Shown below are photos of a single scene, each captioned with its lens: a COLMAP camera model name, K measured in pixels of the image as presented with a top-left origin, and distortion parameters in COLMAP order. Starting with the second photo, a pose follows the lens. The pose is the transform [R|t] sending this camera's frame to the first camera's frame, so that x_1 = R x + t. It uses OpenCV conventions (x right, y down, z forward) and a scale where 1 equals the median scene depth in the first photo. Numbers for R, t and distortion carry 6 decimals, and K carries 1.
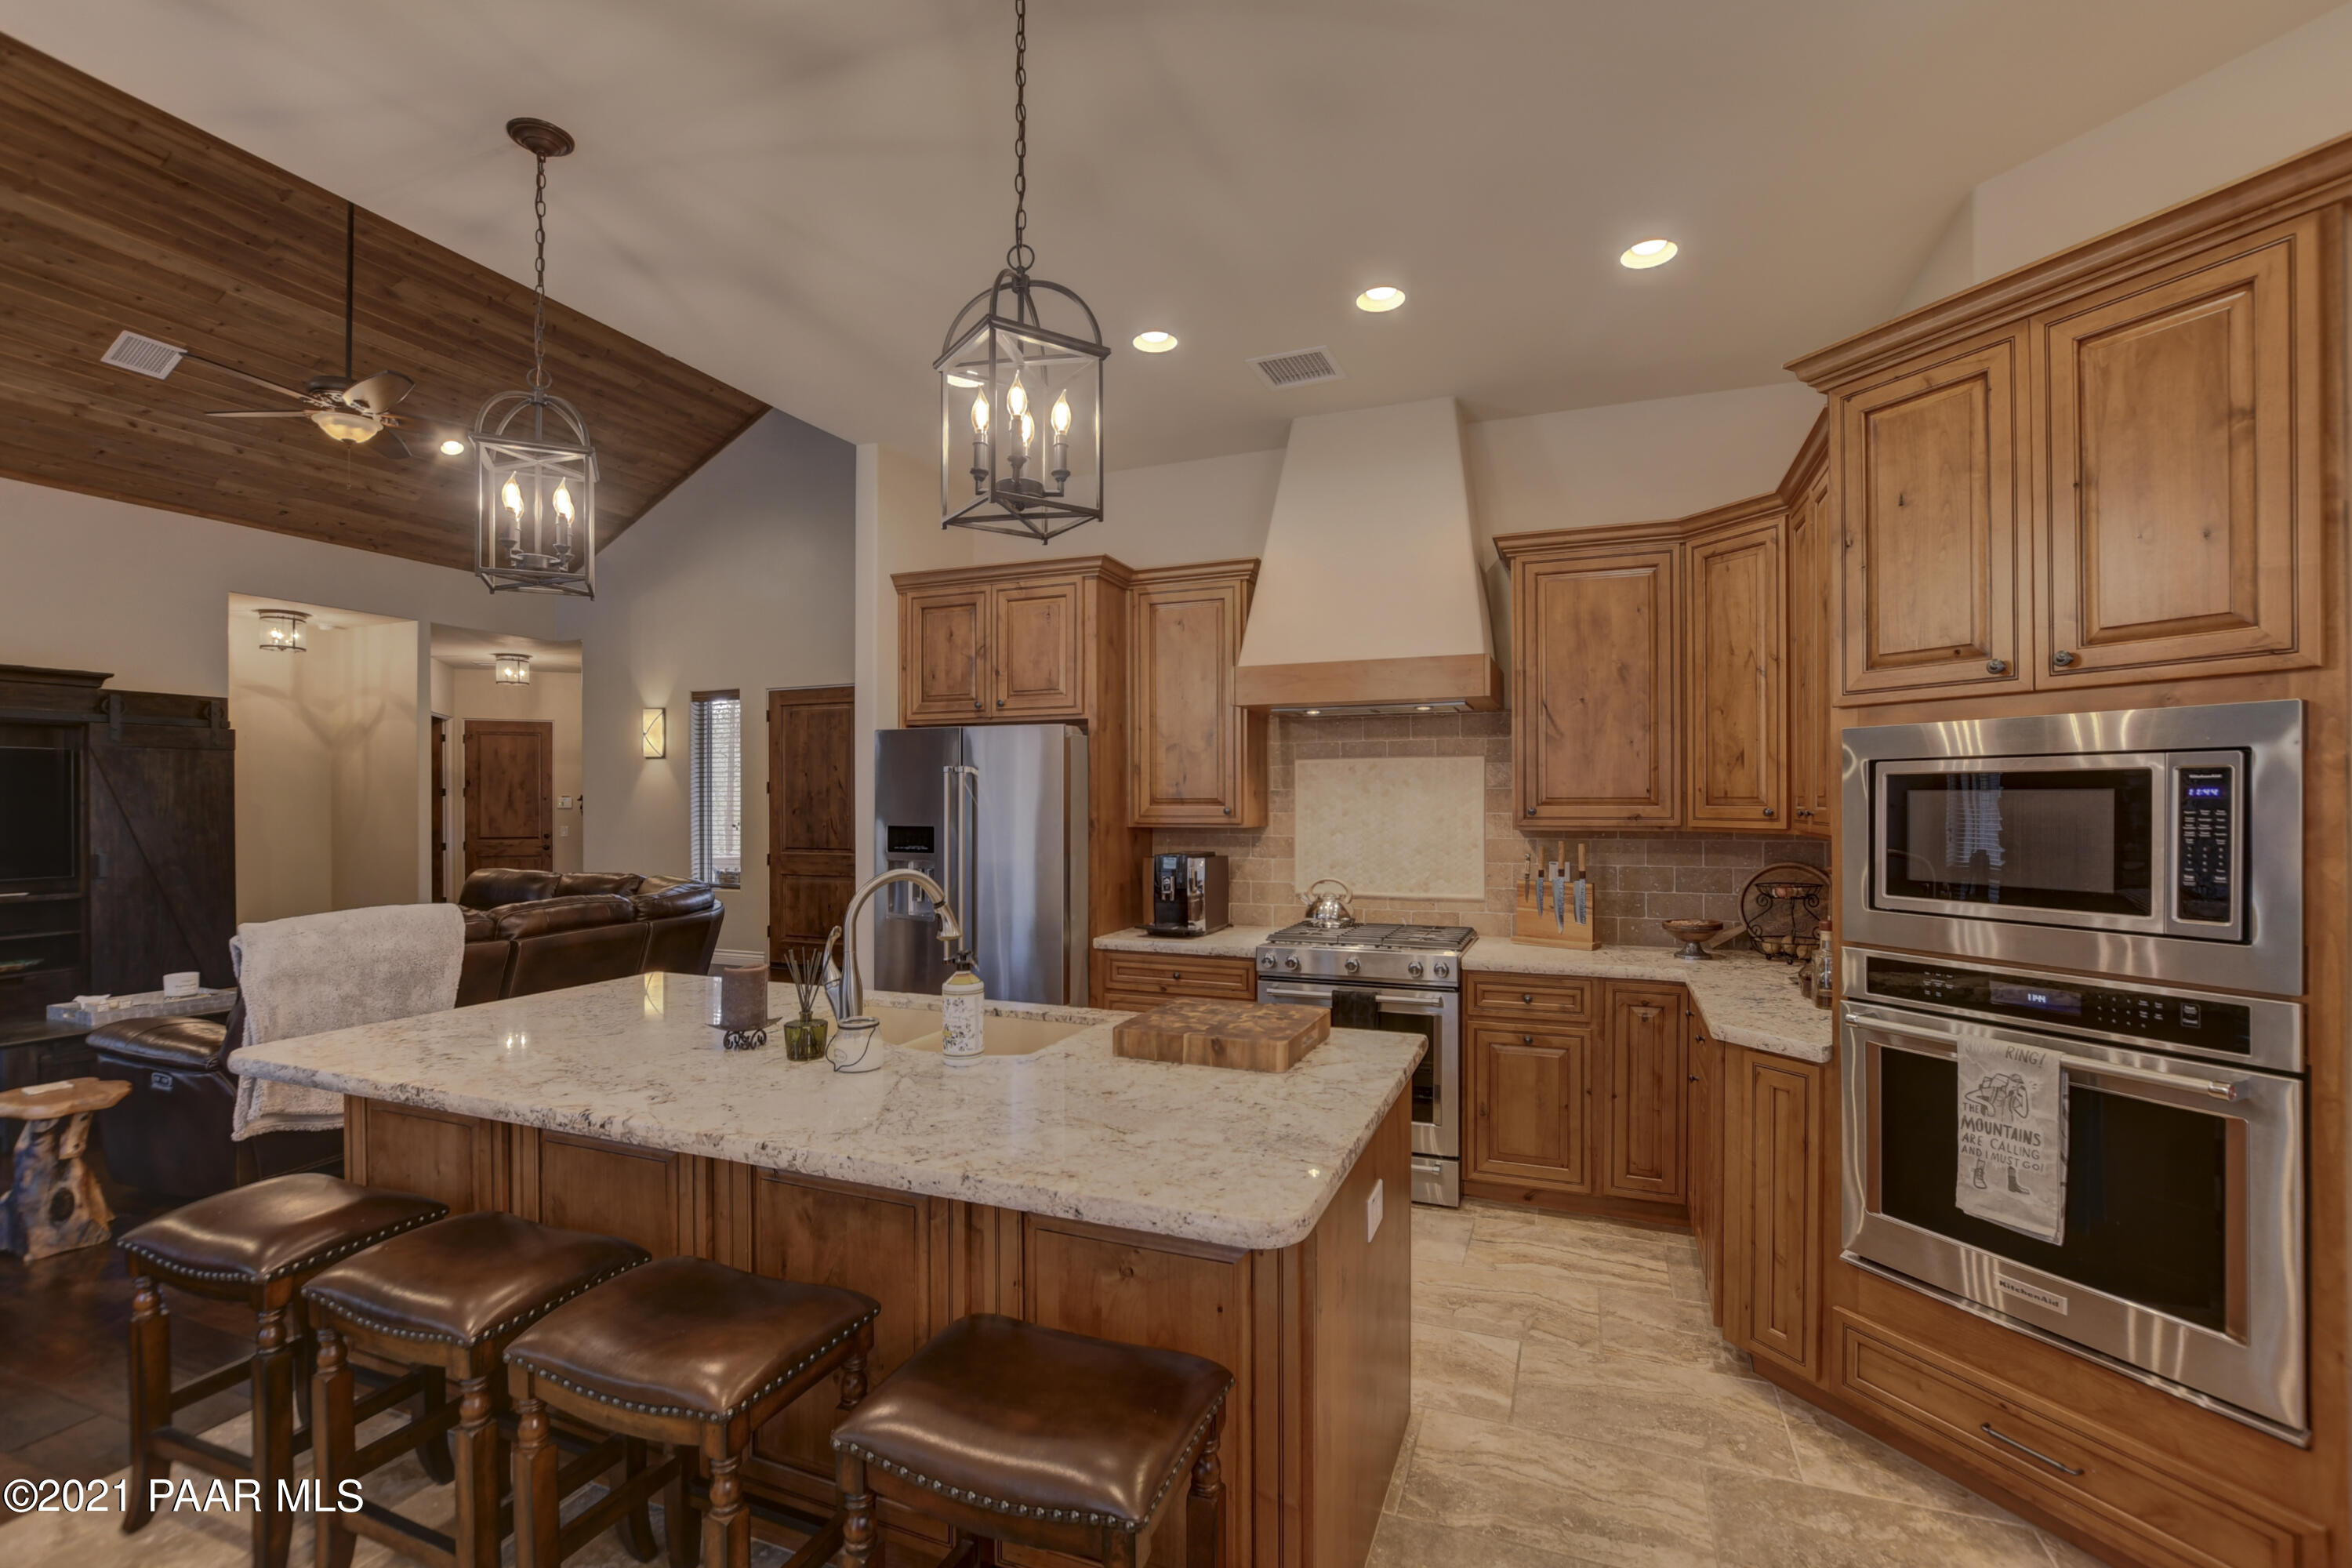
lens RADIAL K [[1032.1, 0, 1173.7], [0, 1032.1, 806.6], [0, 0, 1]] dist [-0.026168, 0.006862]
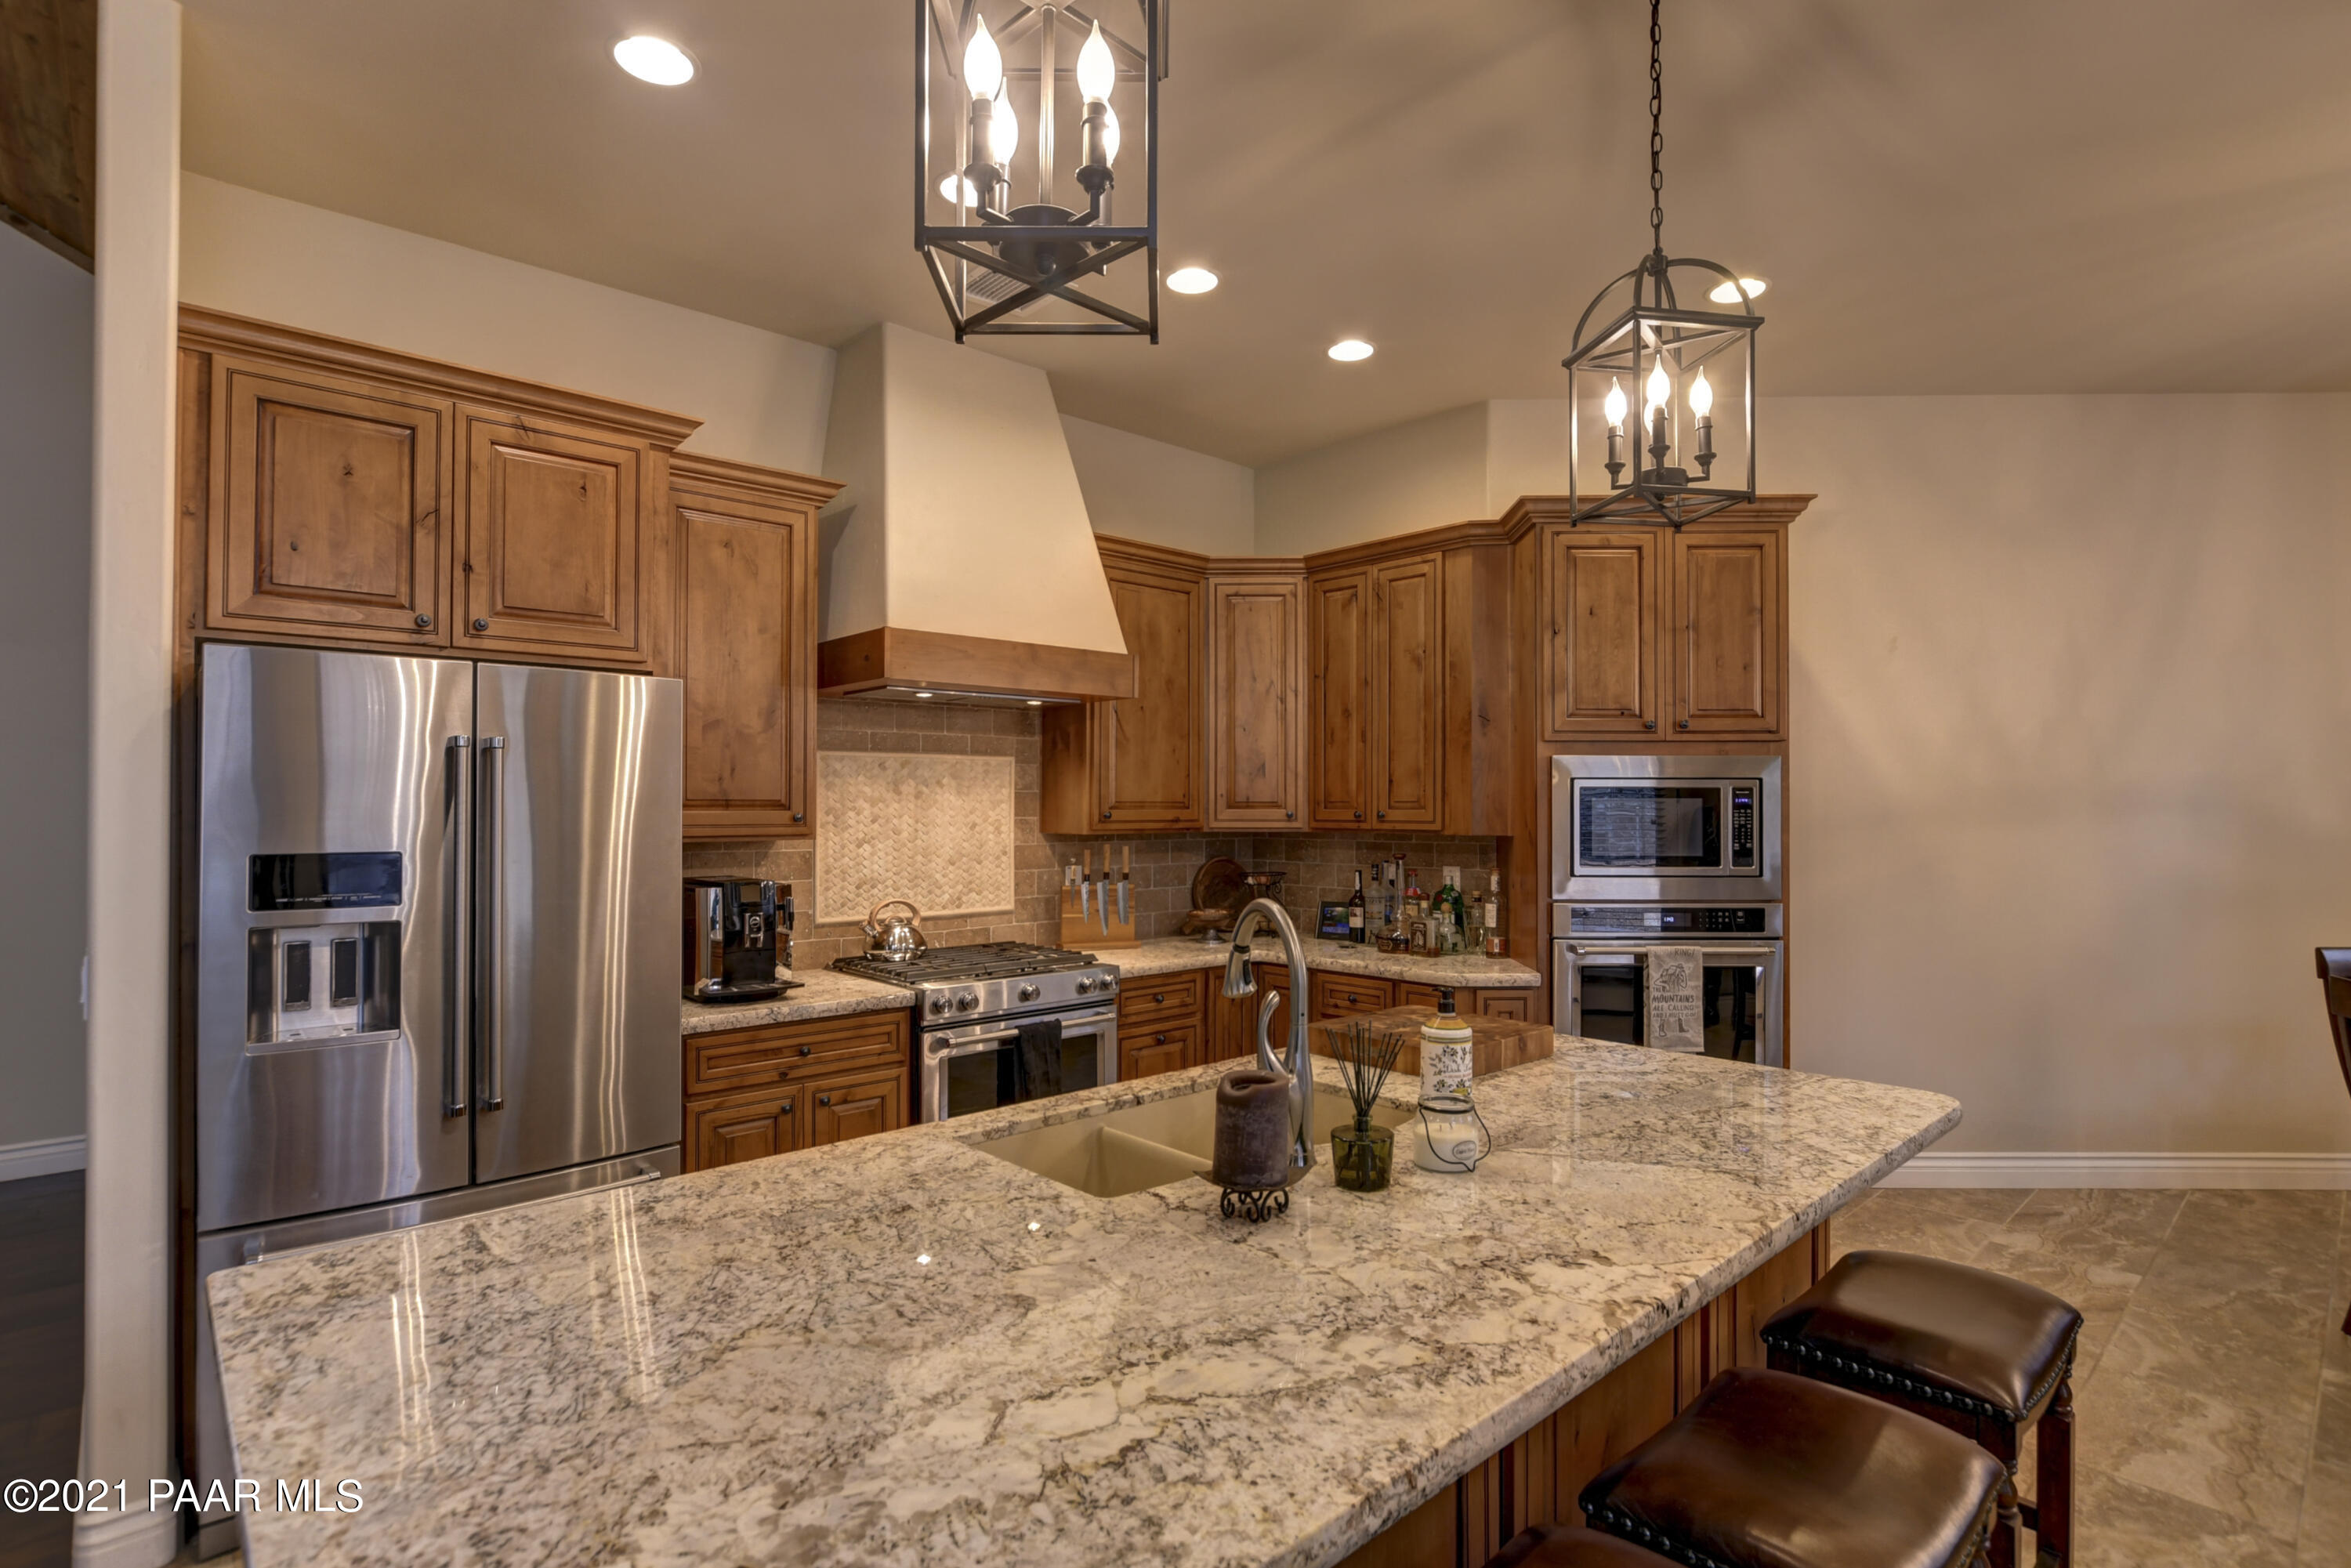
lens RADIAL K [[1151.6, 0, 1183.2], [0, 1151.6, 796.4], [0, 0, 1]] dist [-0.017516, 0.000116]
pose [[0.429140, 0.009956, 0.903183, -0.555484], [0.003507, 0.999913, -0.012689, 0.000742], [-0.903231, 0.008613, 0.429068, 0.399185]]
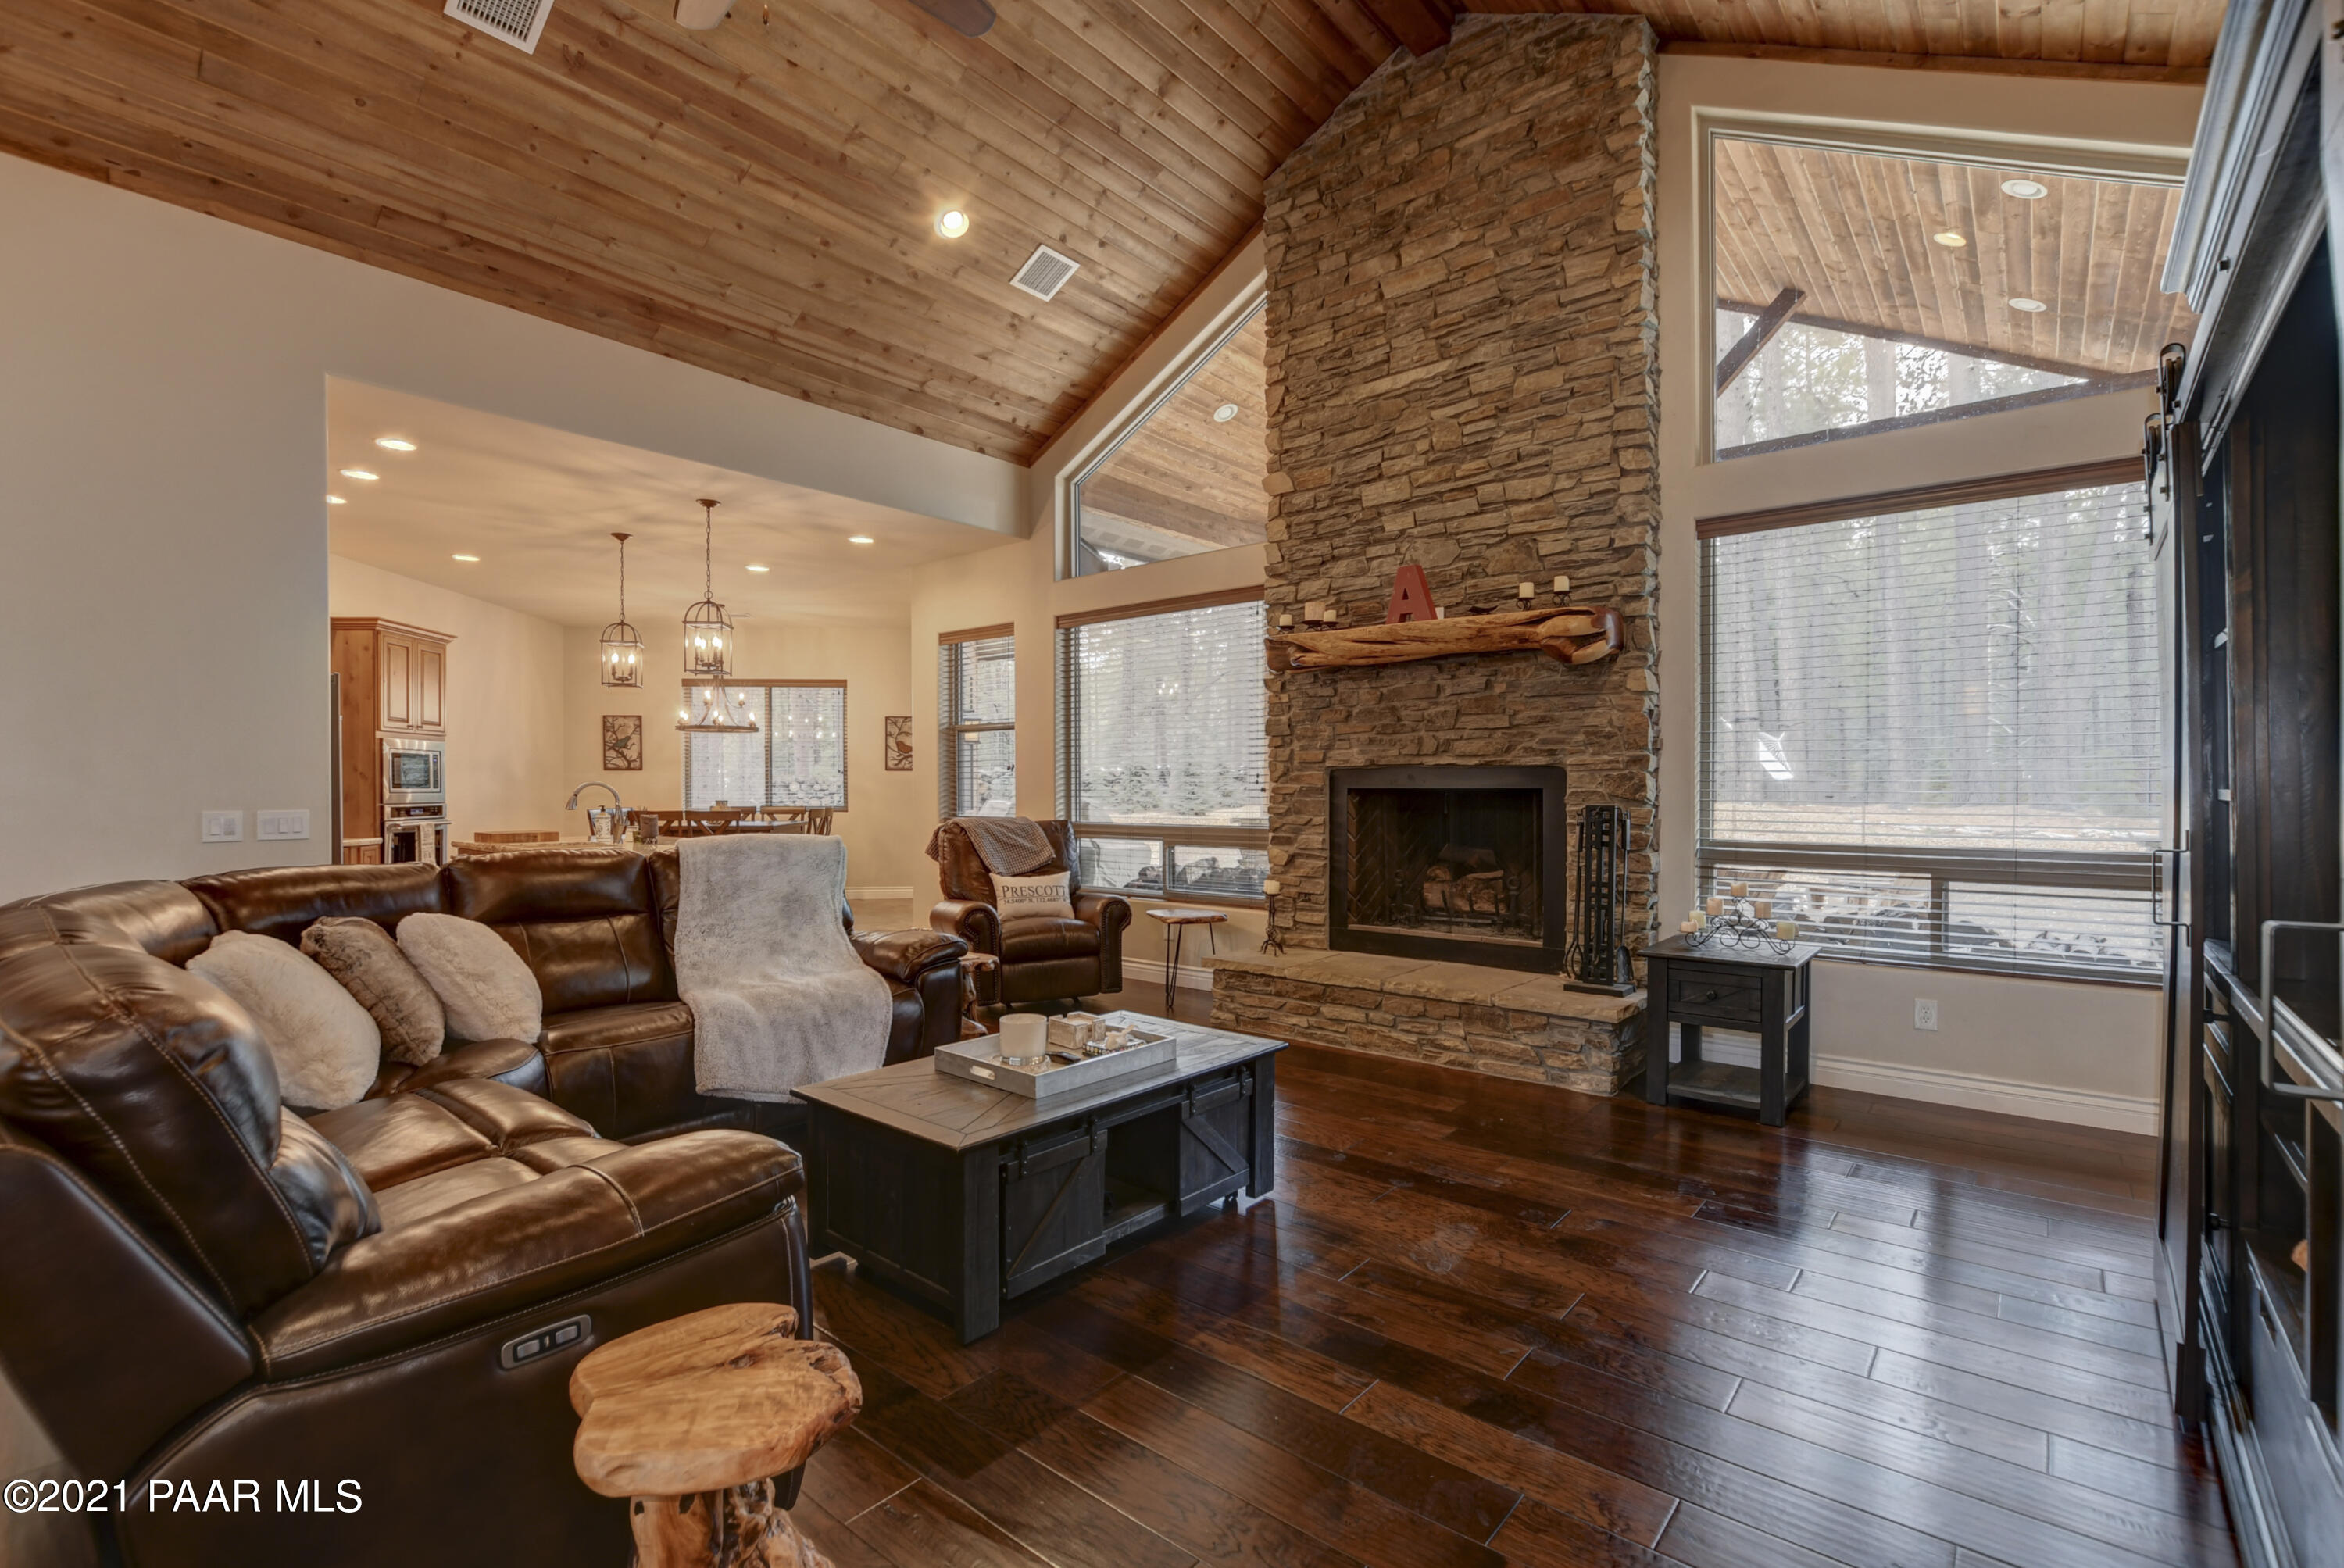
lens RADIAL K [[1070.7, 0, 1183.0], [0, 1070.7, 788.1], [0, 0, 1]] dist [0.000334, -0.000267]
pose [[-0.949424, 0.004269, 0.313967, -1.453911], [0.006403, 0.999963, 0.005765, 0.041210], [-0.313931, 0.007484, -0.949416, 1.773404]]
